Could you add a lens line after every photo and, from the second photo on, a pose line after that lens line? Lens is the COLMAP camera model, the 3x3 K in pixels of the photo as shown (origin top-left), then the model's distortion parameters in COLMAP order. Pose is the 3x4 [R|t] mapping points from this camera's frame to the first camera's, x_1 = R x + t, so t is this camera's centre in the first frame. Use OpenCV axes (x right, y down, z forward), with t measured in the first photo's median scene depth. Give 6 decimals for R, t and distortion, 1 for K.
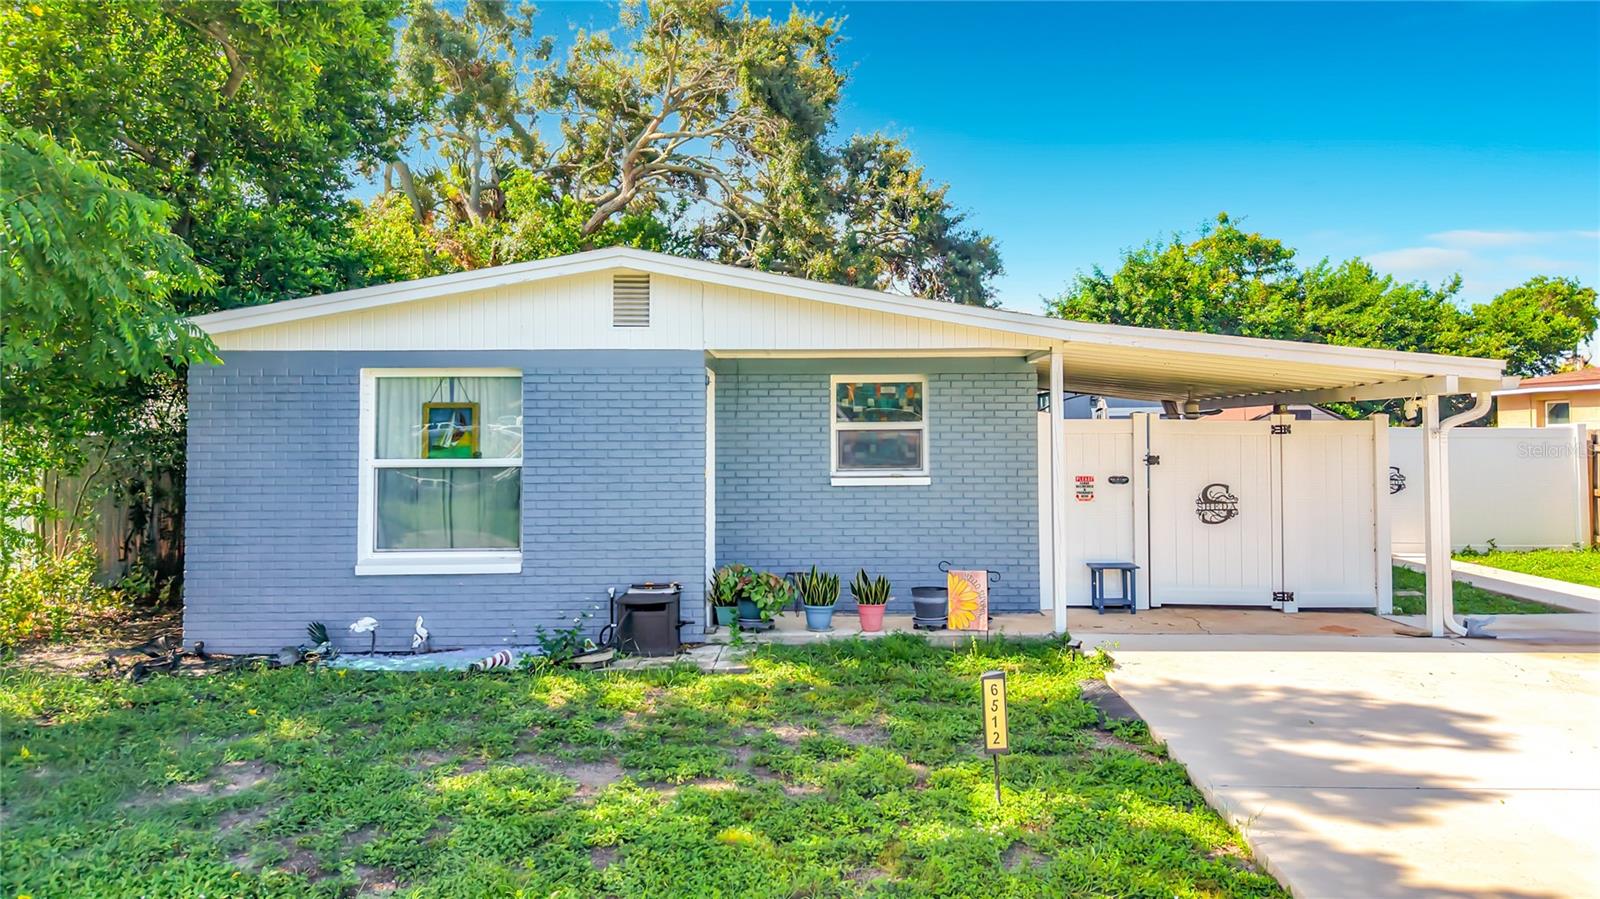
lens RADIAL K [[1127.5, 0, 801.0], [0, 1127.5, 377.0], [0, 0, 1]] dist [0.003482, -0.000335]
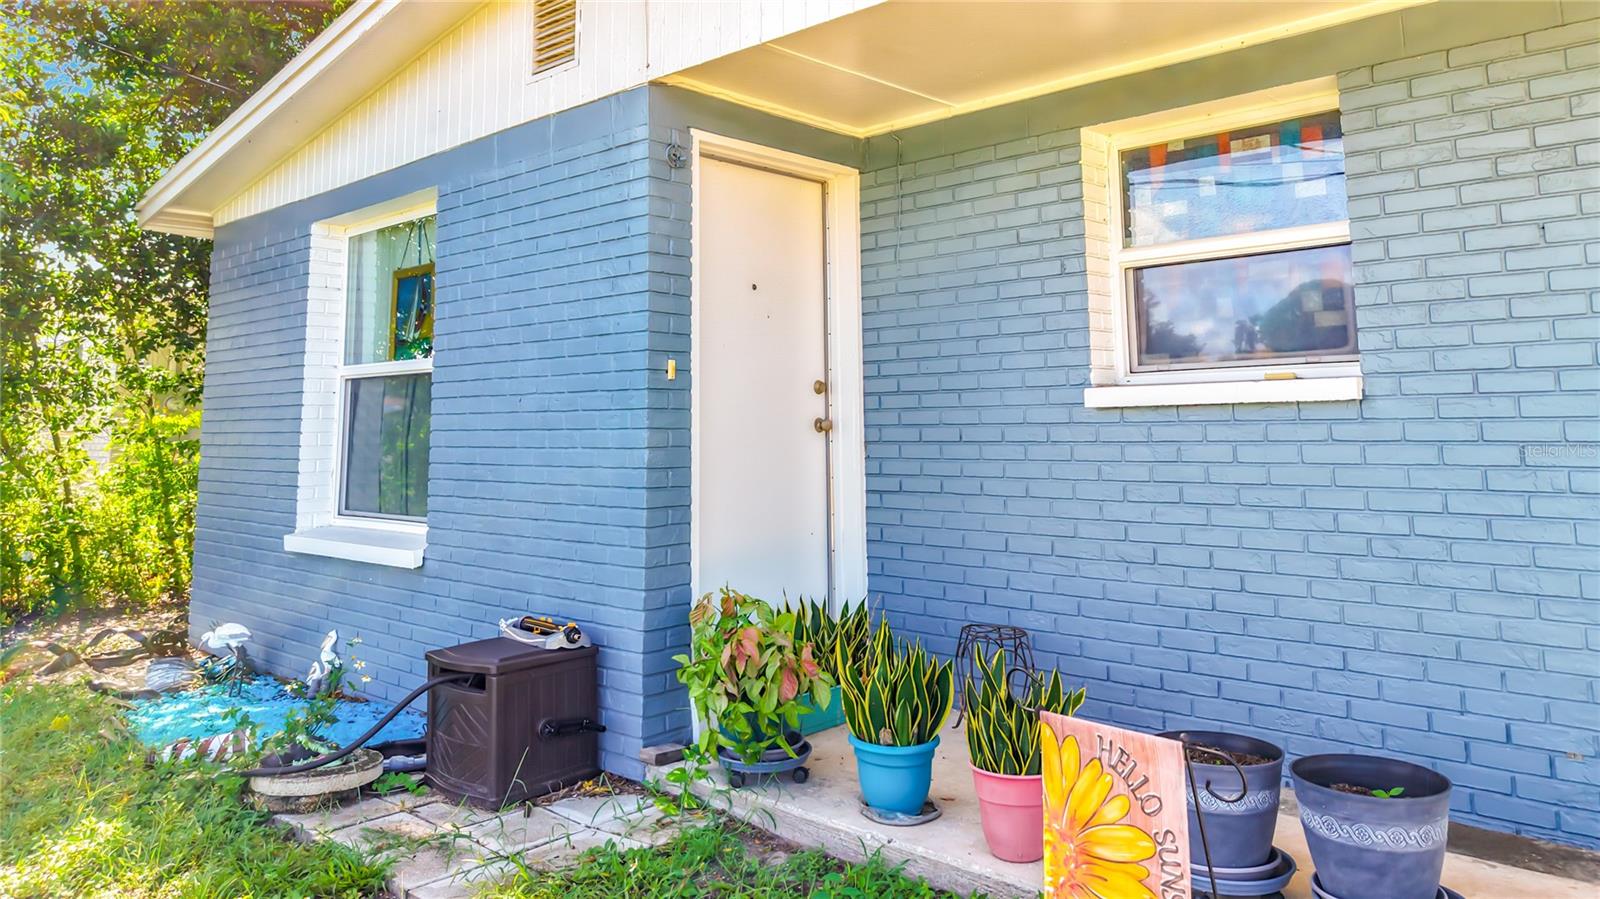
lens RADIAL K [[1096.6, 0, 836.2], [0, 1096.6, 288.3], [0, 0, 1]] dist [0.004250, 0.001182]
pose [[0.749987, -0.086353, -0.655792, 0.211273], [0.038042, 0.995432, -0.087570, 0.085323], [0.660358, 0.040729, 0.749846, 0.658190]]
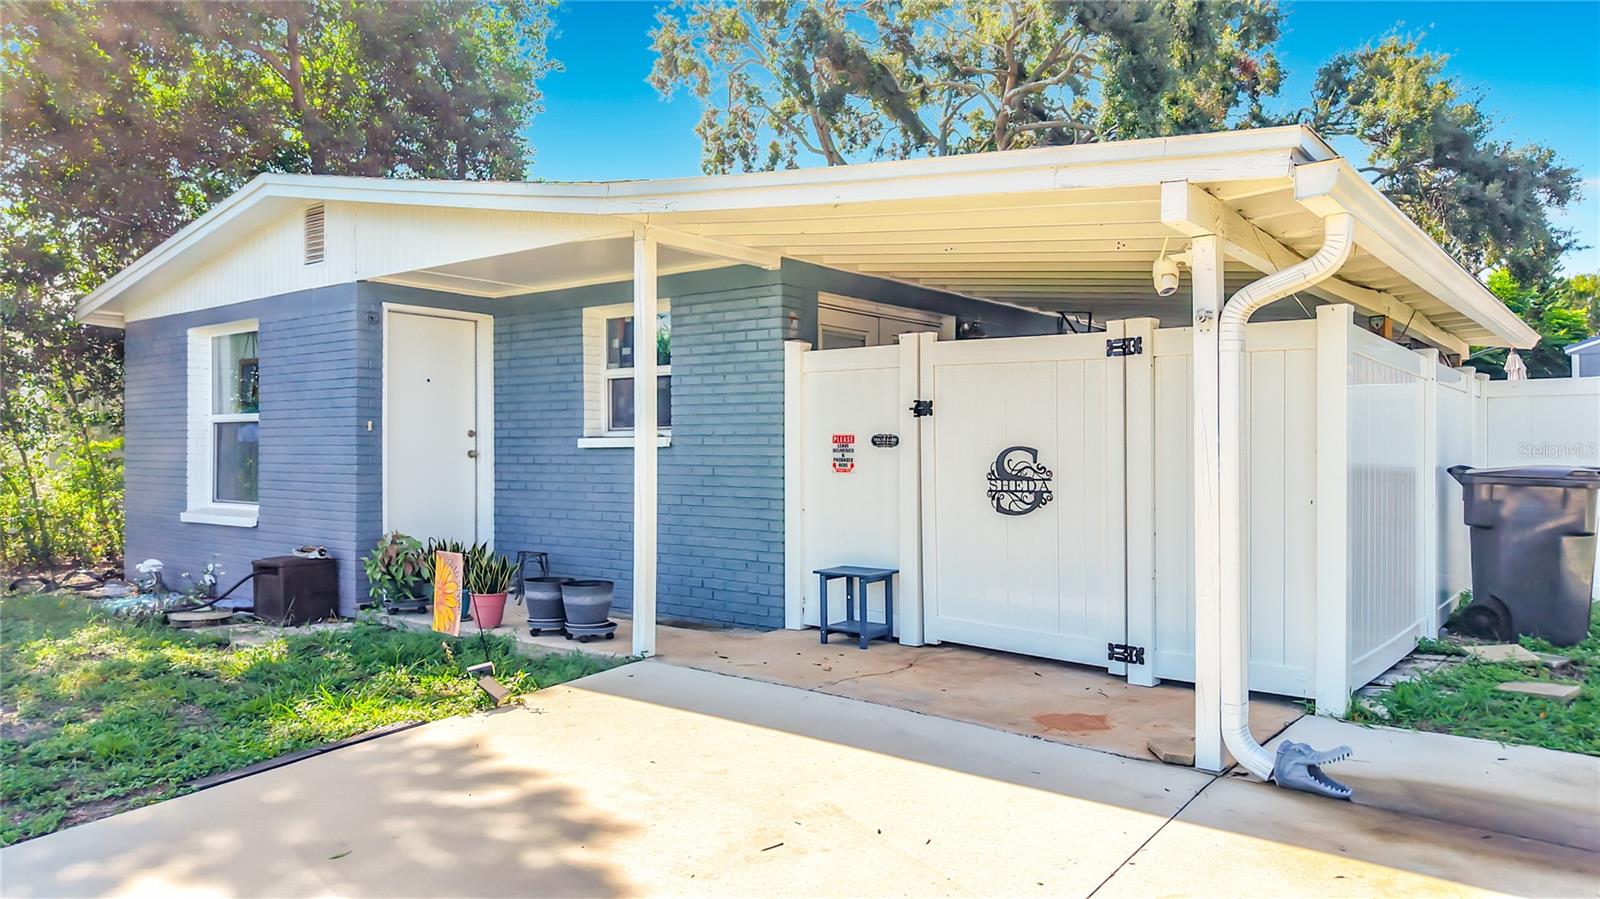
lens RADIAL K [[1100.5, 0, 800.0], [0, 1100.5, 449.5], [0, 0, 1]] dist [-0.000683, 0.002022]
pose [[0.780585, 0.004031, -0.625037, 0.635001], [0.022267, 0.999165, 0.034253, 0.074702], [0.624653, -0.040656, 0.779843, 0.491941]]
